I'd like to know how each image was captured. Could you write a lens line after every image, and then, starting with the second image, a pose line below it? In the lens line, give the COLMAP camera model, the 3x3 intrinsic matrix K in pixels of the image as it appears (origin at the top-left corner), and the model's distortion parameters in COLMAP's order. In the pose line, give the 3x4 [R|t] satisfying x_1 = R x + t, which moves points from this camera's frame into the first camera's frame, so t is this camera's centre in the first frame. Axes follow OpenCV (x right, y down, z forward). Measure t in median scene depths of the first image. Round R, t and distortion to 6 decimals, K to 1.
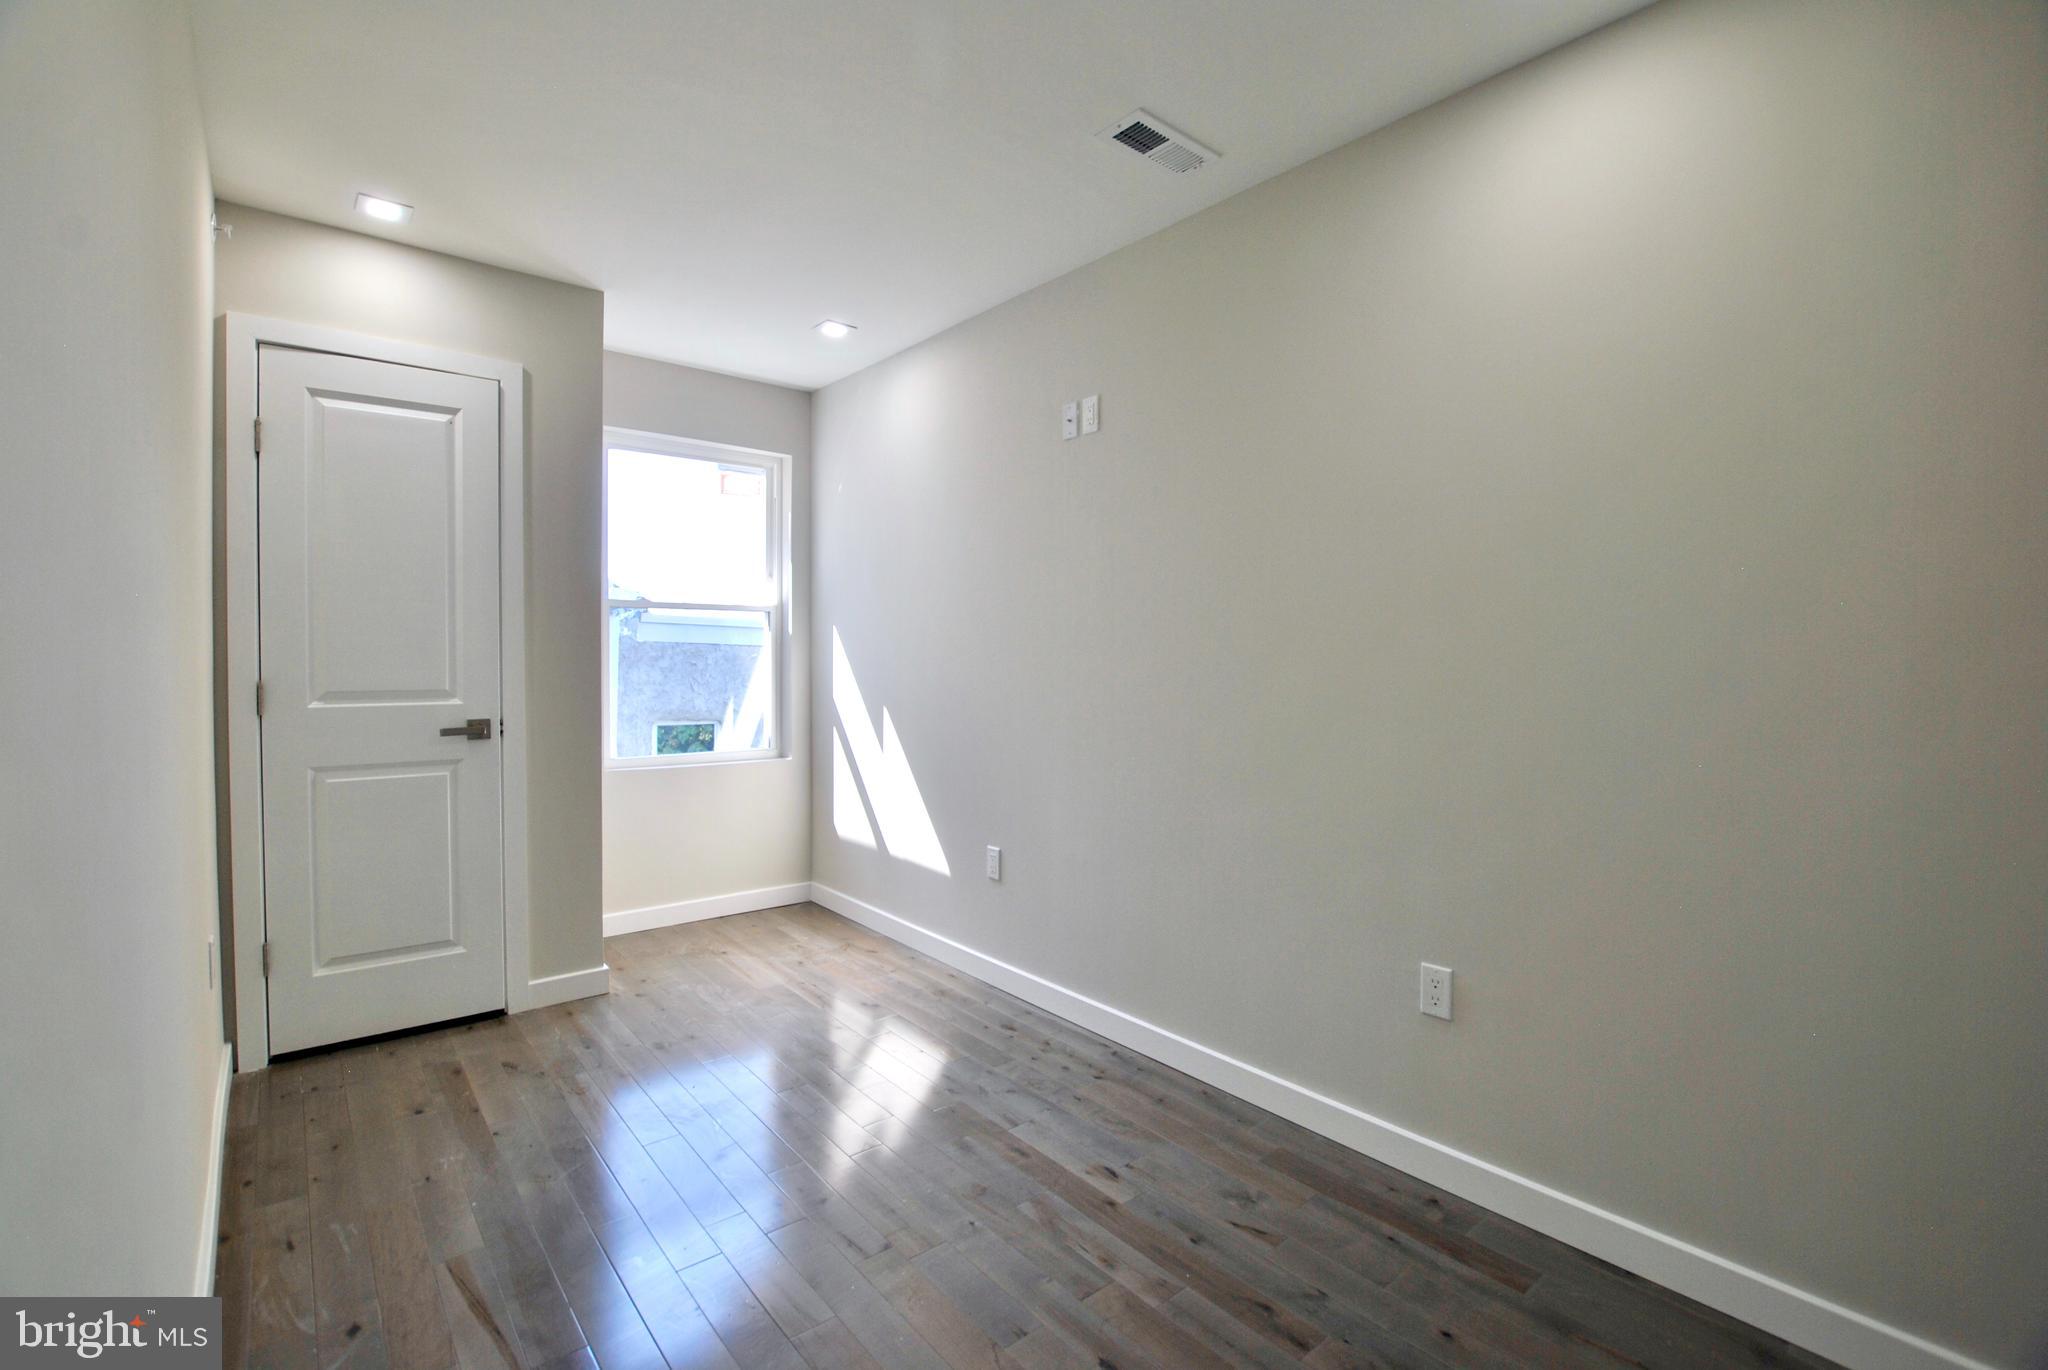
lens RADIAL K [[905.5, 0, 1006.3], [0, 905.5, 665.9], [0, 0, 1]] dist [-0.034003, 0.005915]
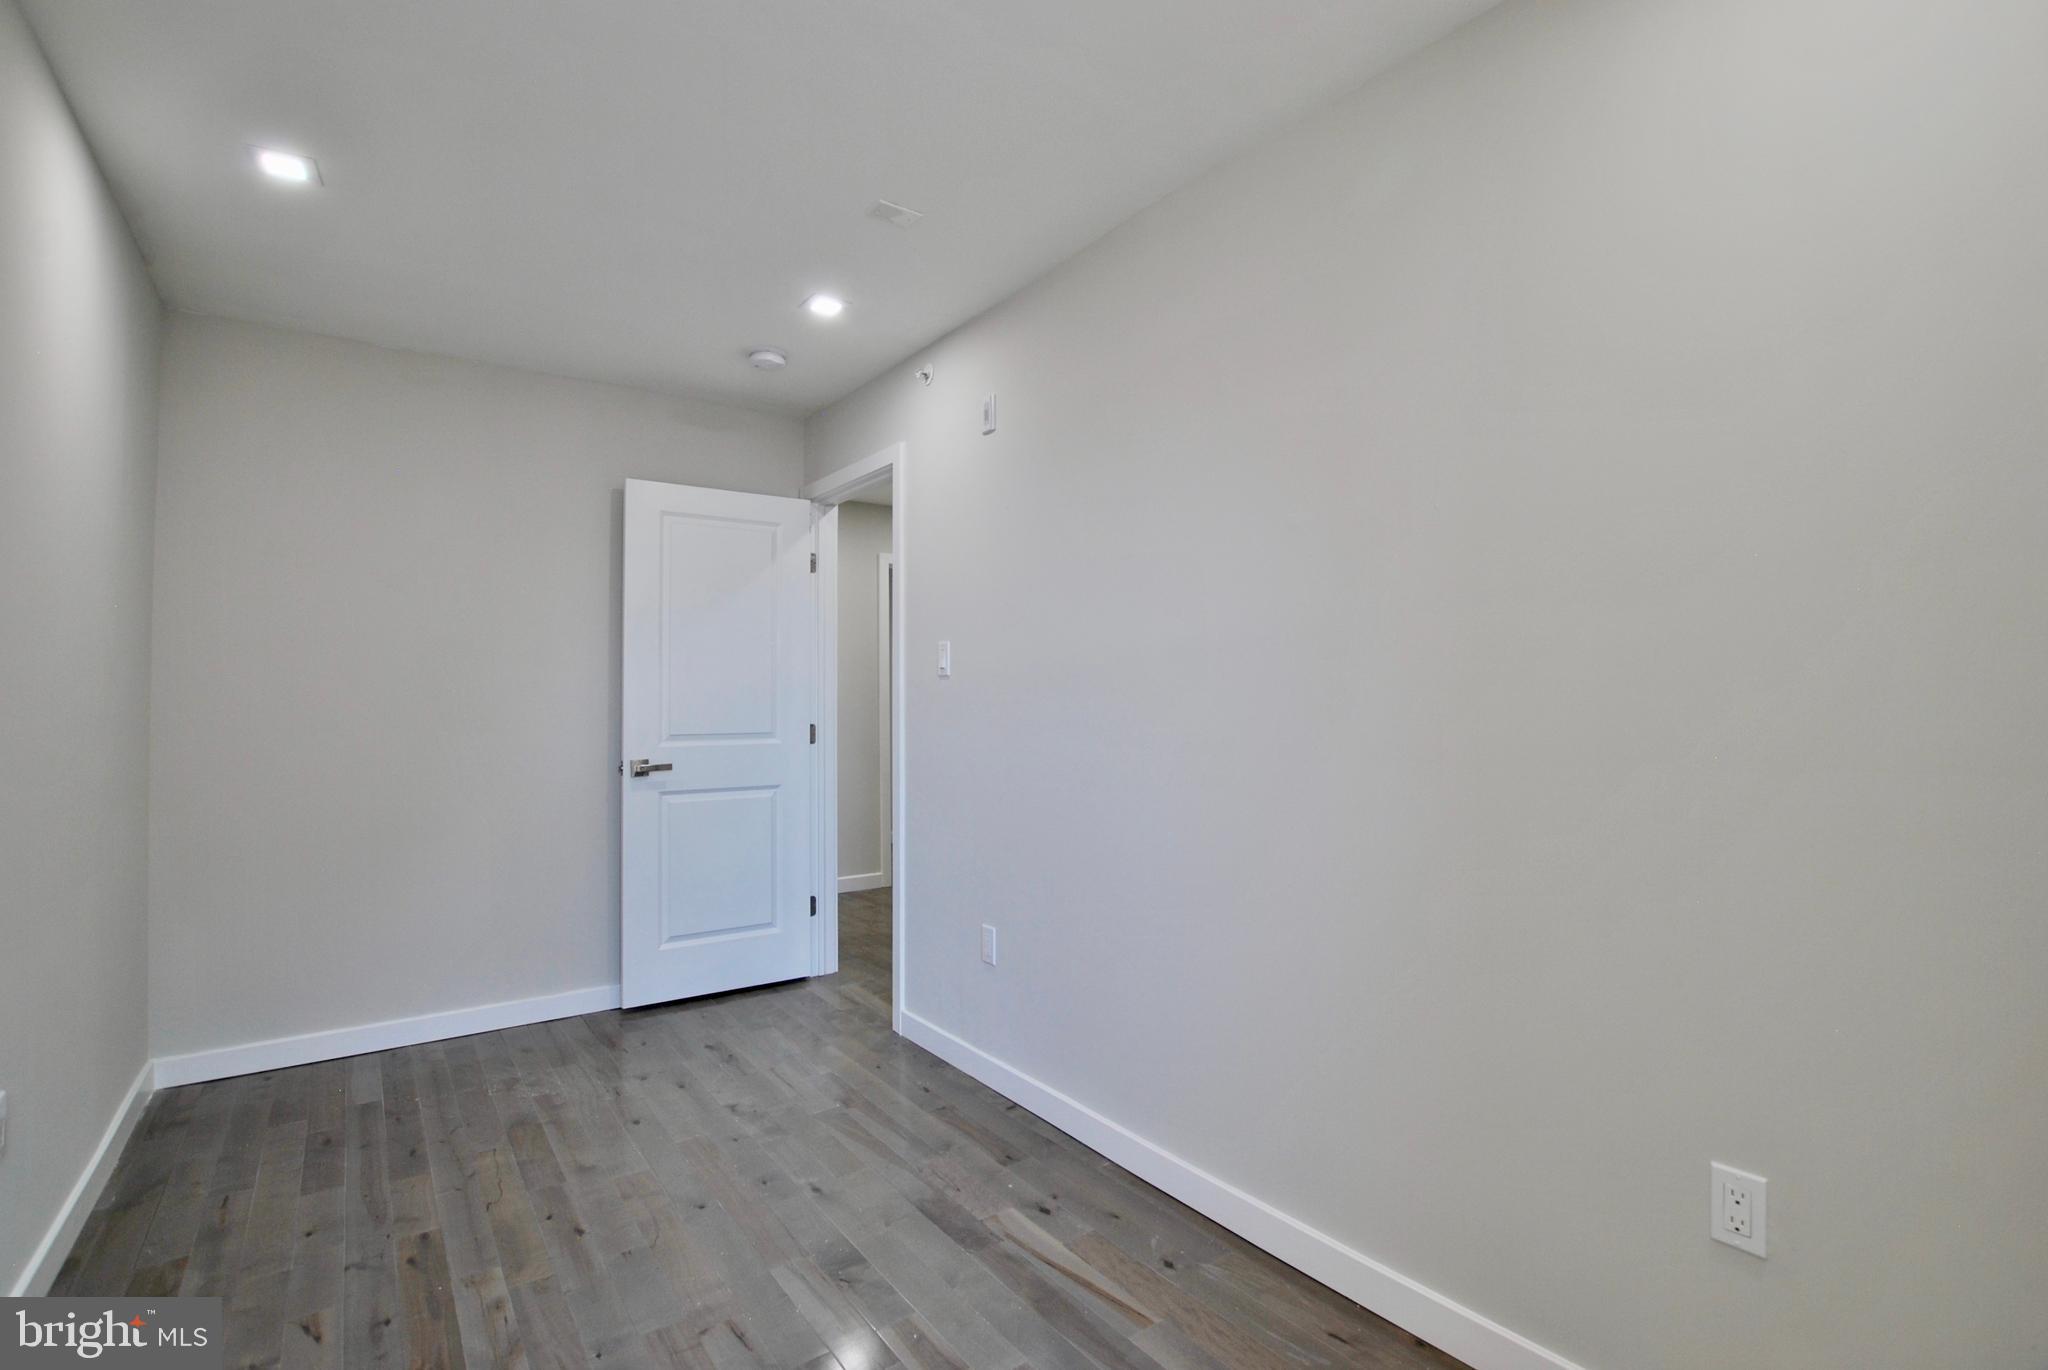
lens RADIAL K [[905.5, 0, 1033.7], [0, 905.5, 671.1], [0, 0, 1]] dist [-0.034003, 0.005915]
pose [[-0.999048, -0.000761, 0.043624, -0.398429], [-0.001688, 0.999773, -0.021228, -0.022804], [-0.043598, -0.021281, -0.998822, 1.473865]]
